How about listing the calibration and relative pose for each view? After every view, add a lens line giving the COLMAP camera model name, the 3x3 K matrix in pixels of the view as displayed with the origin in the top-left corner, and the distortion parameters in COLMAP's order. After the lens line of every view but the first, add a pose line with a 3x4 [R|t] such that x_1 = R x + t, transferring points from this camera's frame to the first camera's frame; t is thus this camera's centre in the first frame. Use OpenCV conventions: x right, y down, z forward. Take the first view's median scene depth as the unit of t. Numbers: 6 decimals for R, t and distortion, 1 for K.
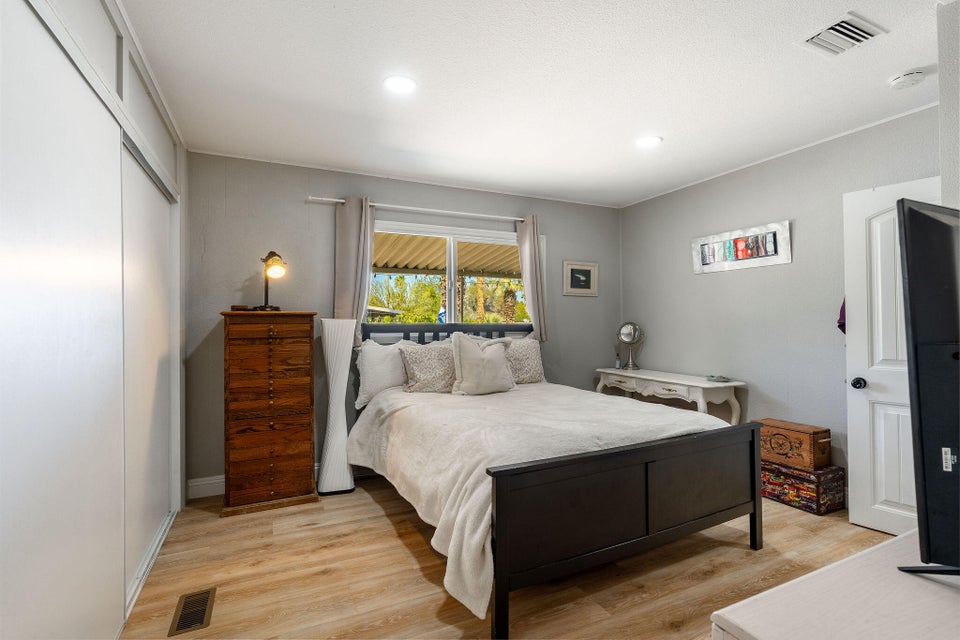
lens RADIAL K [[454.8, 0, 481.4], [0, 454.8, 320.2], [0, 0, 1]] dist [-0.001300, -0.000048]
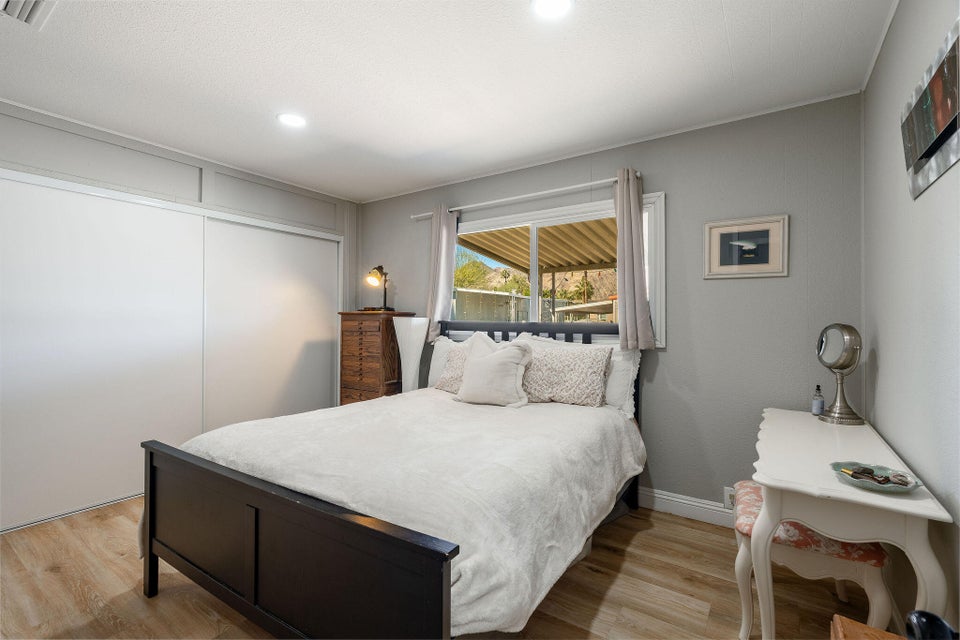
lens RADIAL K [[430.4, 0, 479.9], [0, 430.4, 320.4], [0, 0, 1]] dist [-0.010197, 0.002997]
pose [[0.496377, 0.002421, -0.868103, 0.590485], [-0.006718, 0.999977, -0.001053, 0.004632], [0.868081, 0.006355, 0.496382, 0.492461]]
